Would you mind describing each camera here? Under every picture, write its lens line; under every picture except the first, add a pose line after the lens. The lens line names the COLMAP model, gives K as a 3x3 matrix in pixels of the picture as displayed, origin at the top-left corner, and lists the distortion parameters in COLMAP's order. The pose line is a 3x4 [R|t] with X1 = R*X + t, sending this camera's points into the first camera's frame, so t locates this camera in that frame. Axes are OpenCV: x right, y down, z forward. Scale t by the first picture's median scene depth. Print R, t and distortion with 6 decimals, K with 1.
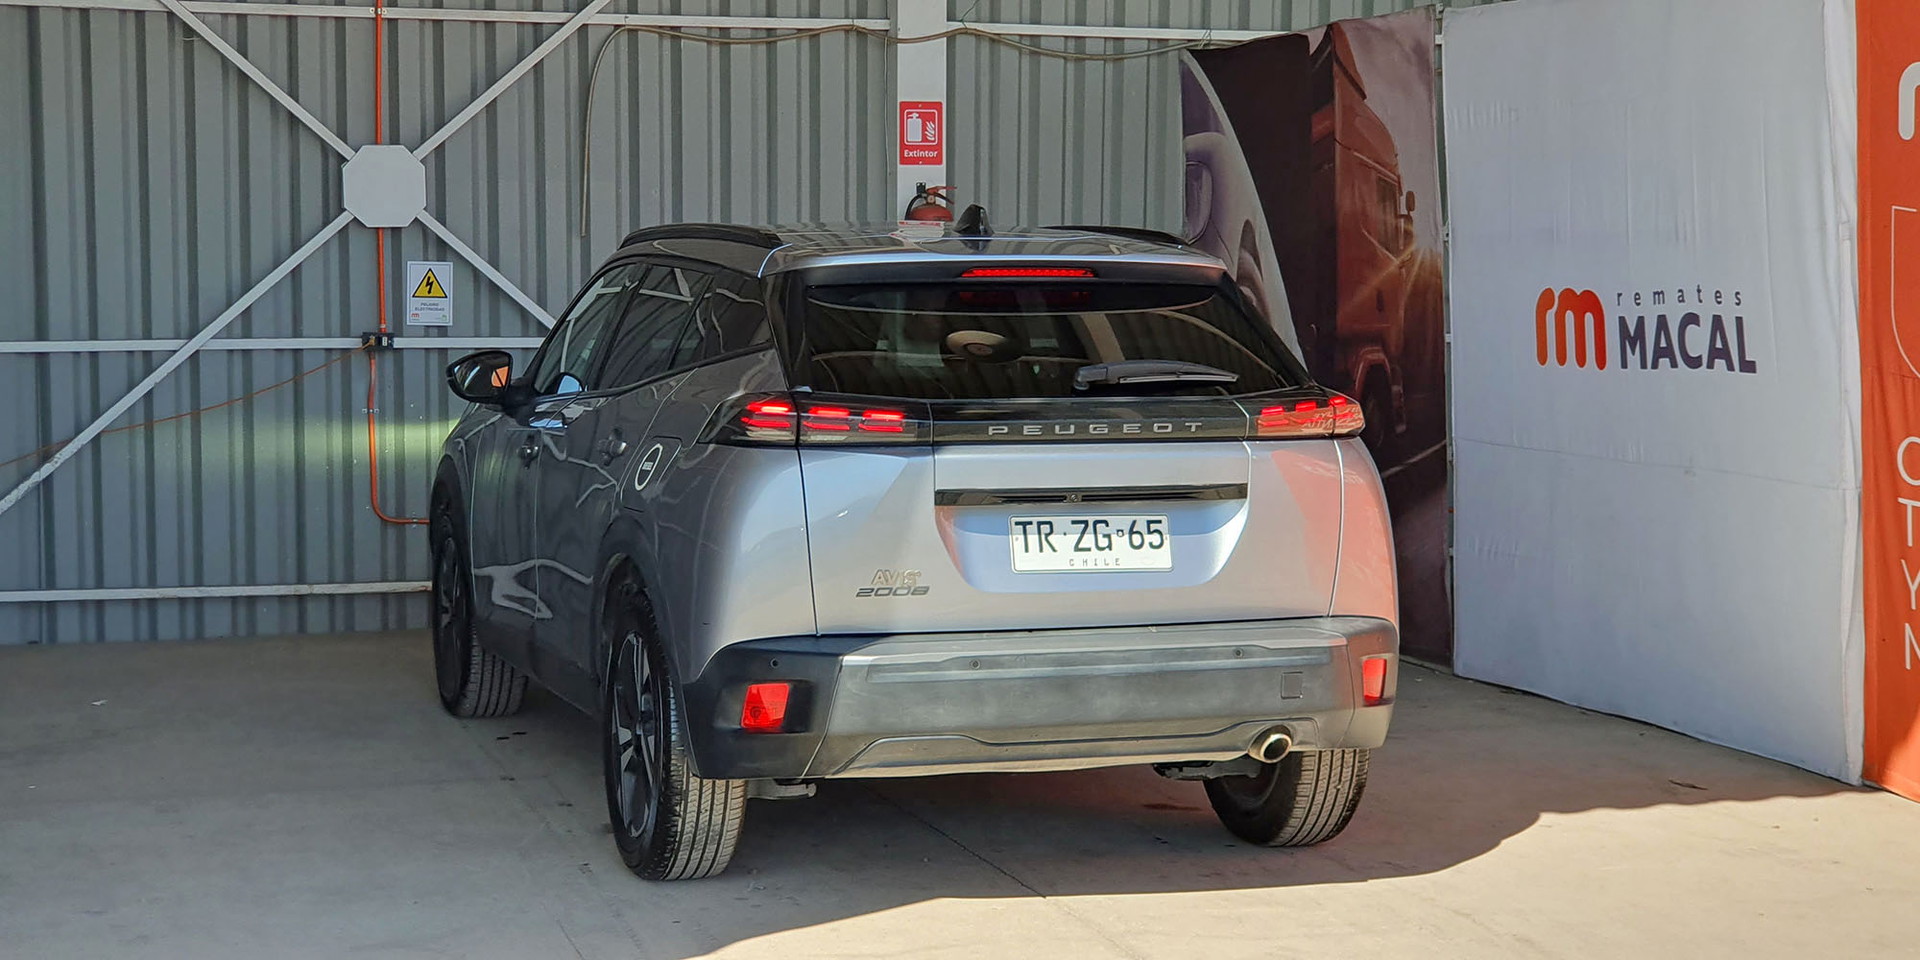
lens RADIAL K [[3166.3, 0, 991.2], [0, 3166.3, 499.7], [0, 0, 1]] dist [0.097484, 0.000000]
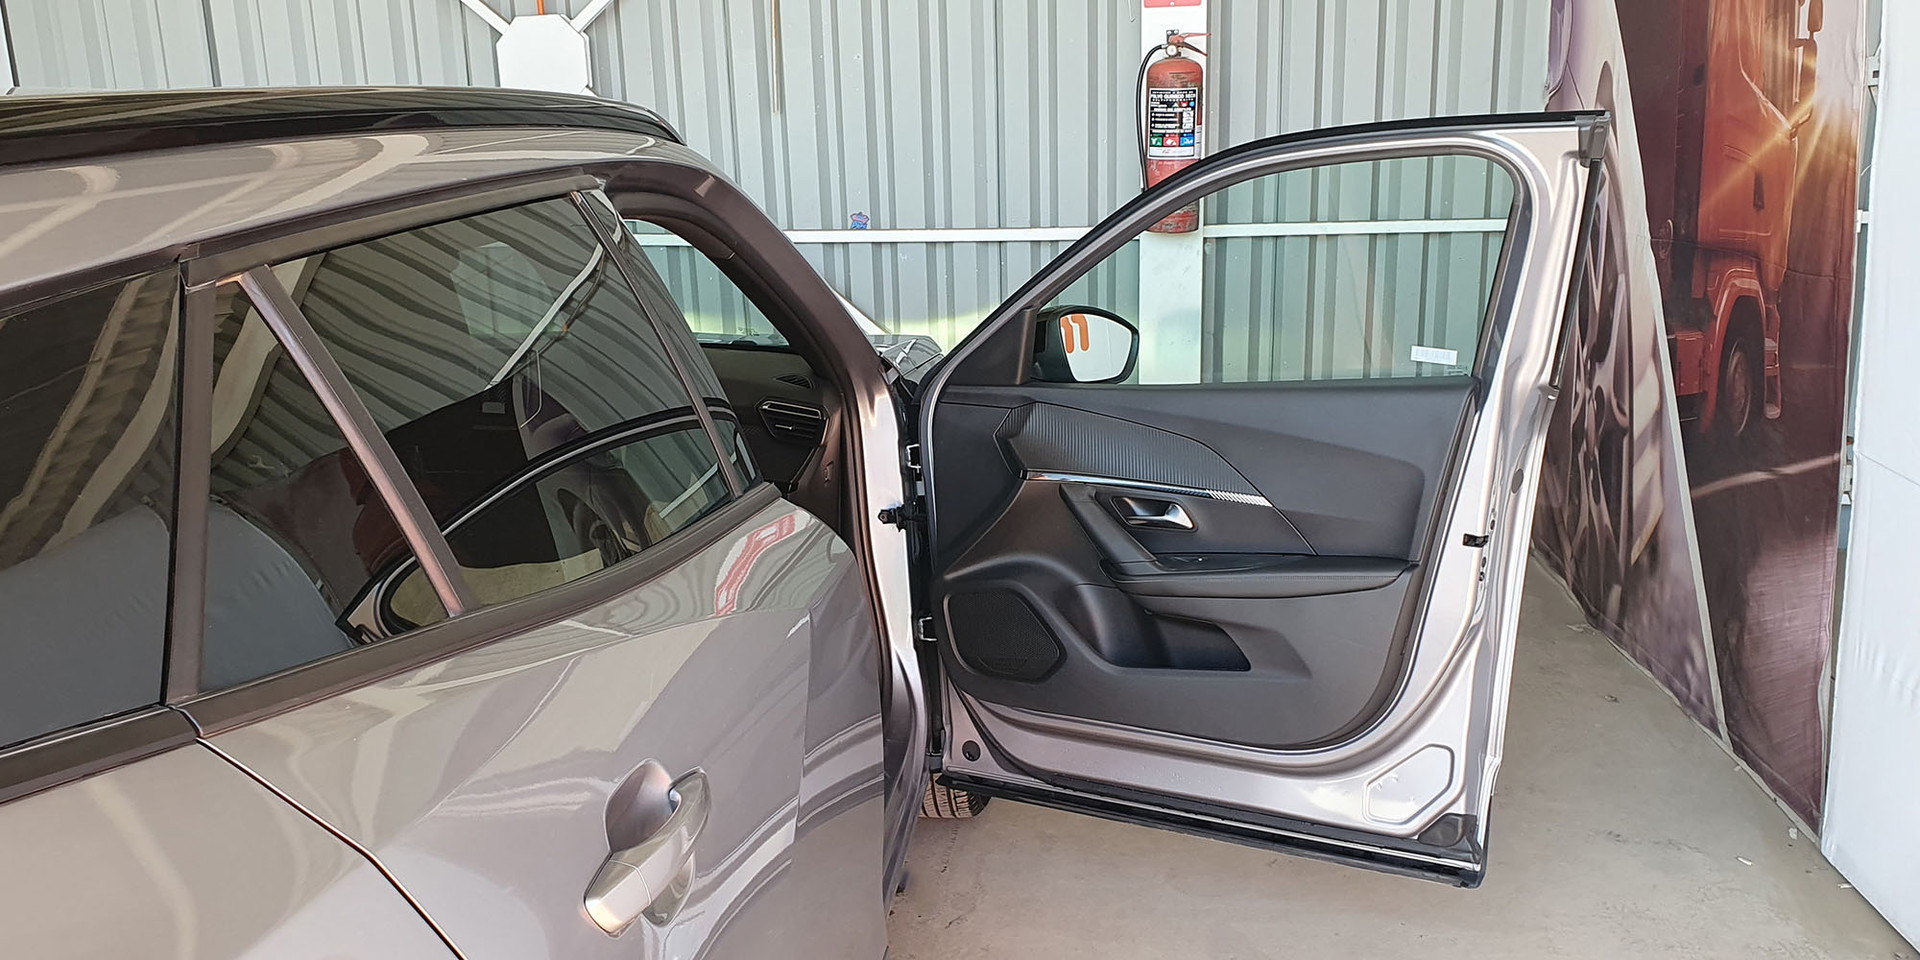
lens RADIAL K [[1634.5, 0, 960.6], [0, 1634.5, 511.5], [0, 0, 1]] dist [0.054115, -0.082840]
pose [[0.911568, 0.076428, -0.403984, 0.111717], [-0.010339, 0.986521, 0.163307, -0.050463], [0.411020, -0.144689, 0.900071, 0.626720]]
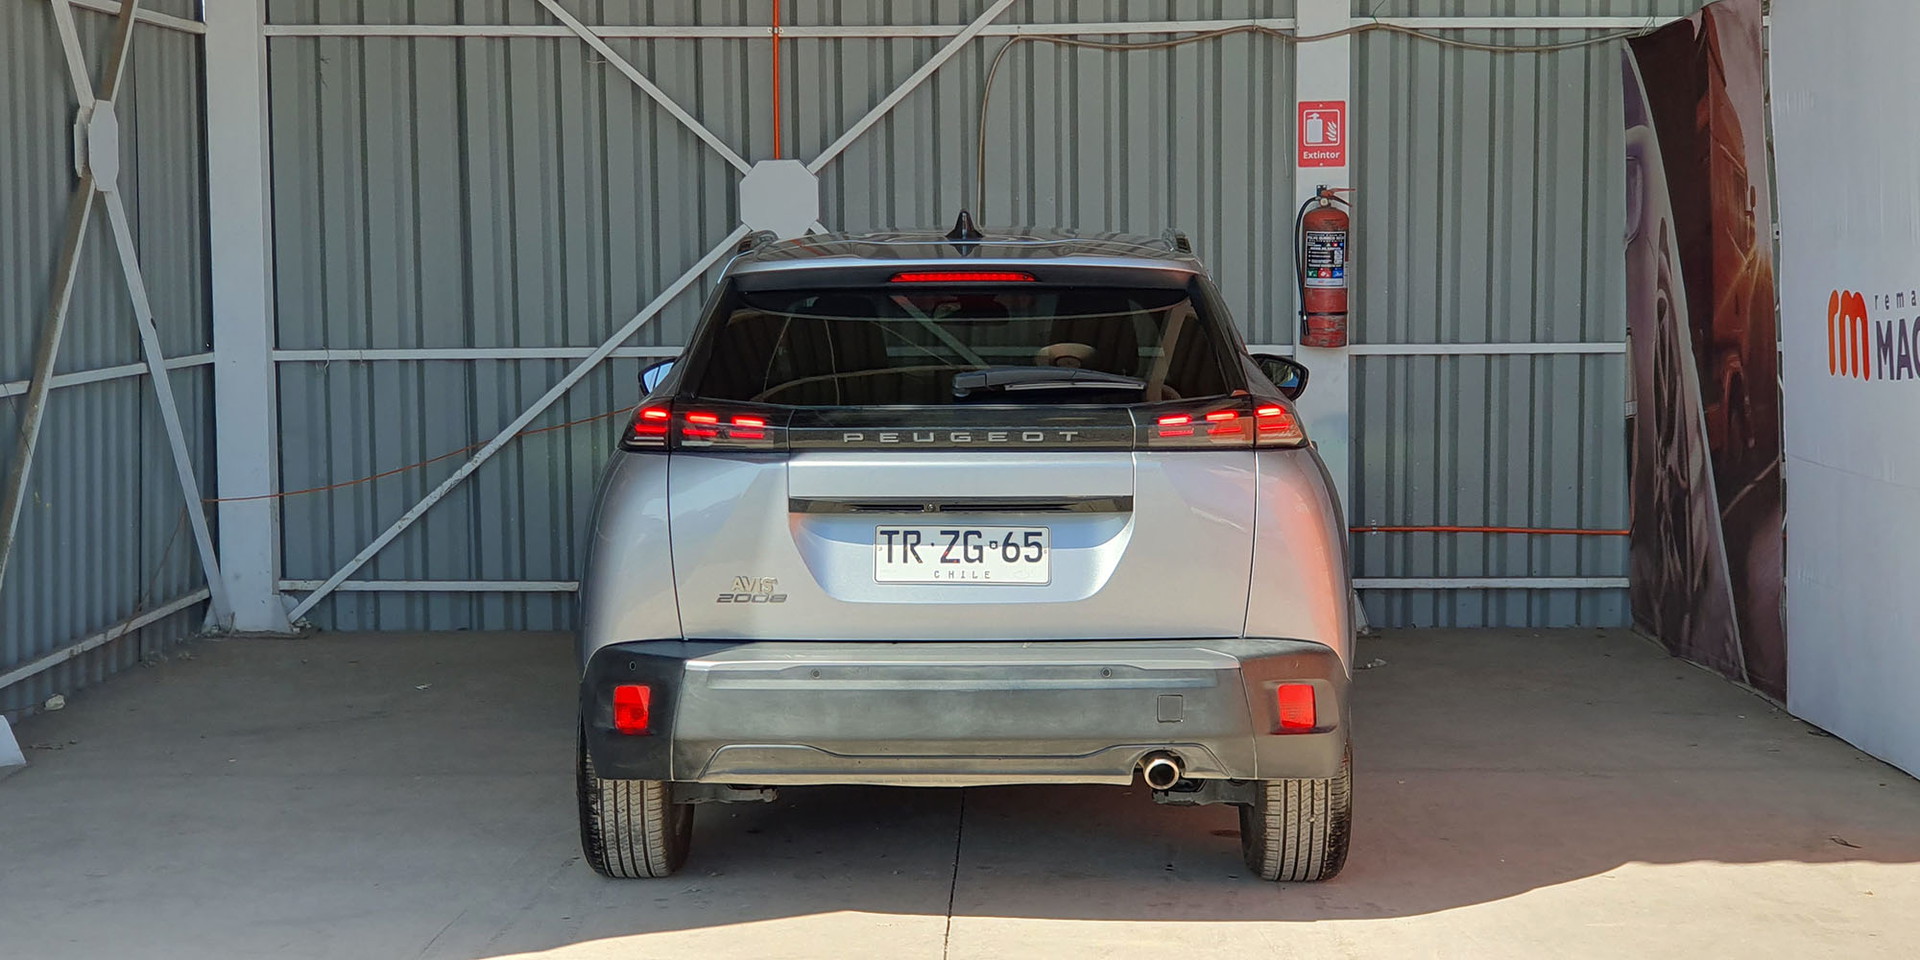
lens RADIAL K [[3166.3, 0, 950.1], [0, 3166.3, 498.0], [0, 0, 1]] dist [0.097484, 0.000000]
pose [[0.942538, 0.016475, -0.333694, 0.209282], [-0.017501, 0.999847, -0.000067, -0.002102], [0.333641, 0.005903, 0.942682, 0.047433]]
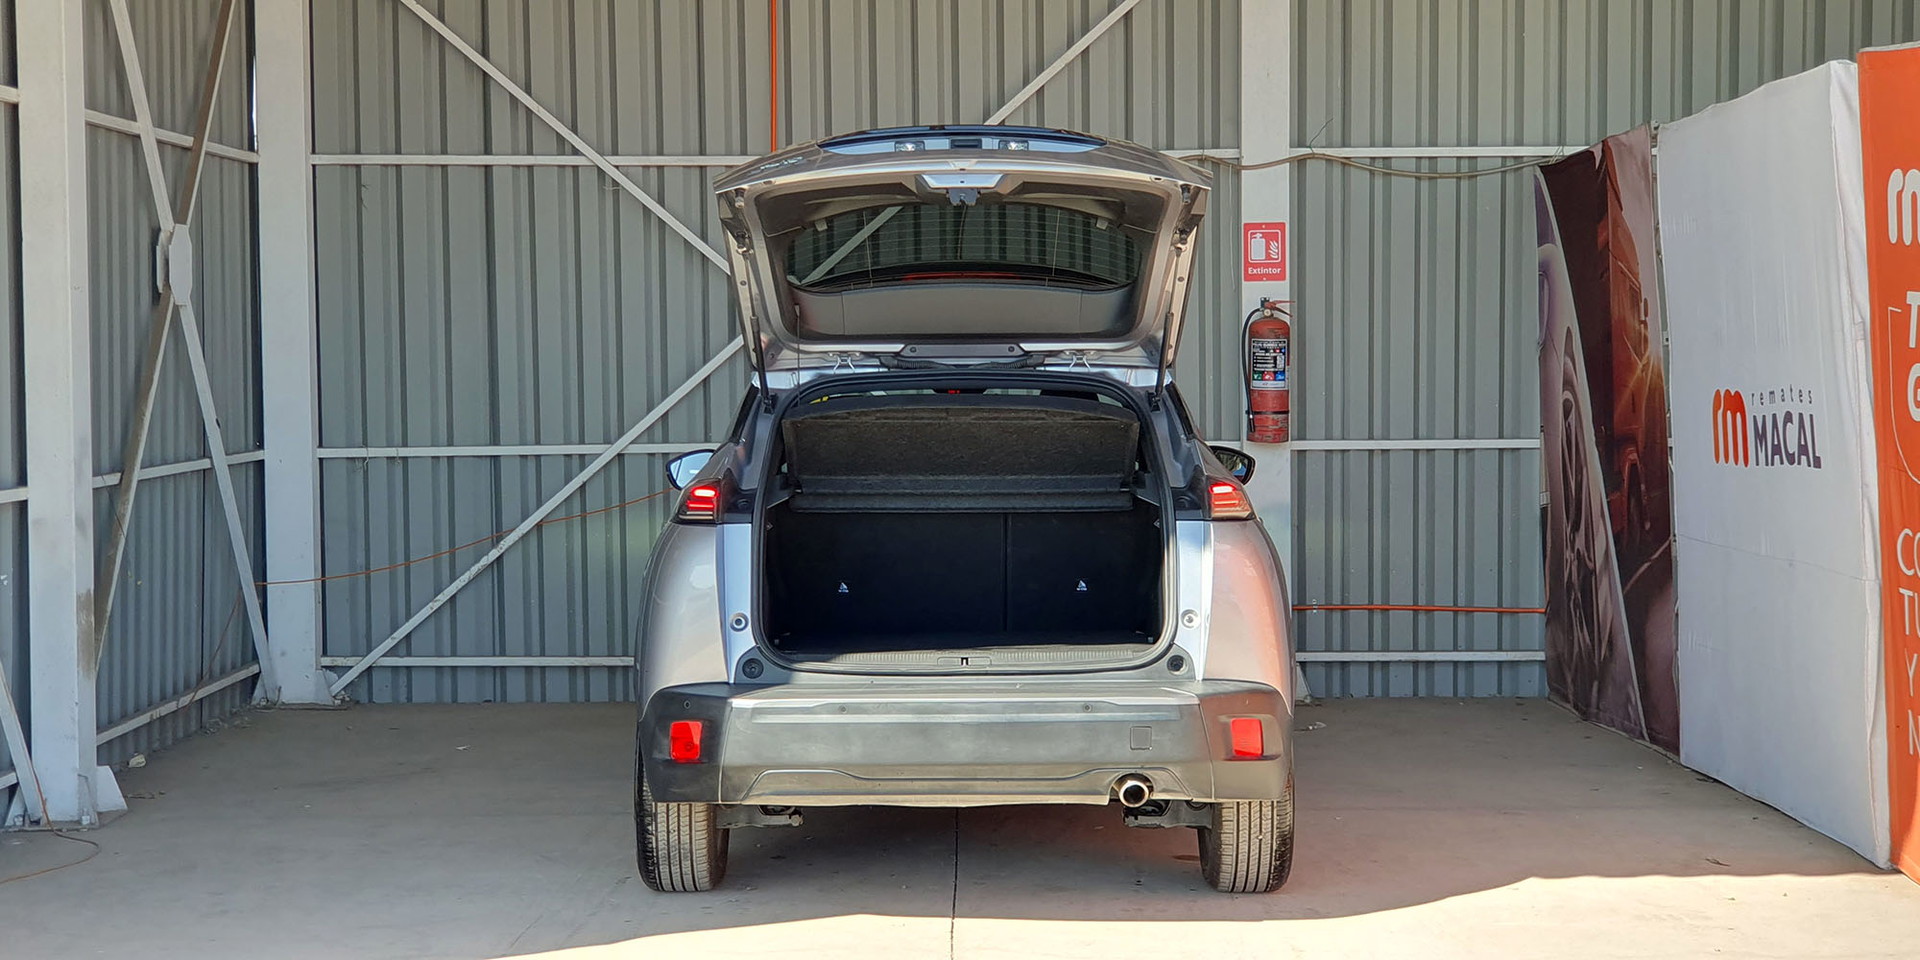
lens RADIAL K [[3166.3, 0, 926.2], [0, 3166.3, 503.2], [0, 0, 1]] dist [0.097484, 0.000000]
pose [[0.945756, 0.003677, -0.324857, 0.233720], [-0.015216, 0.999340, -0.032988, 0.007869], [0.324521, 0.036141, 0.945188, -0.059666]]
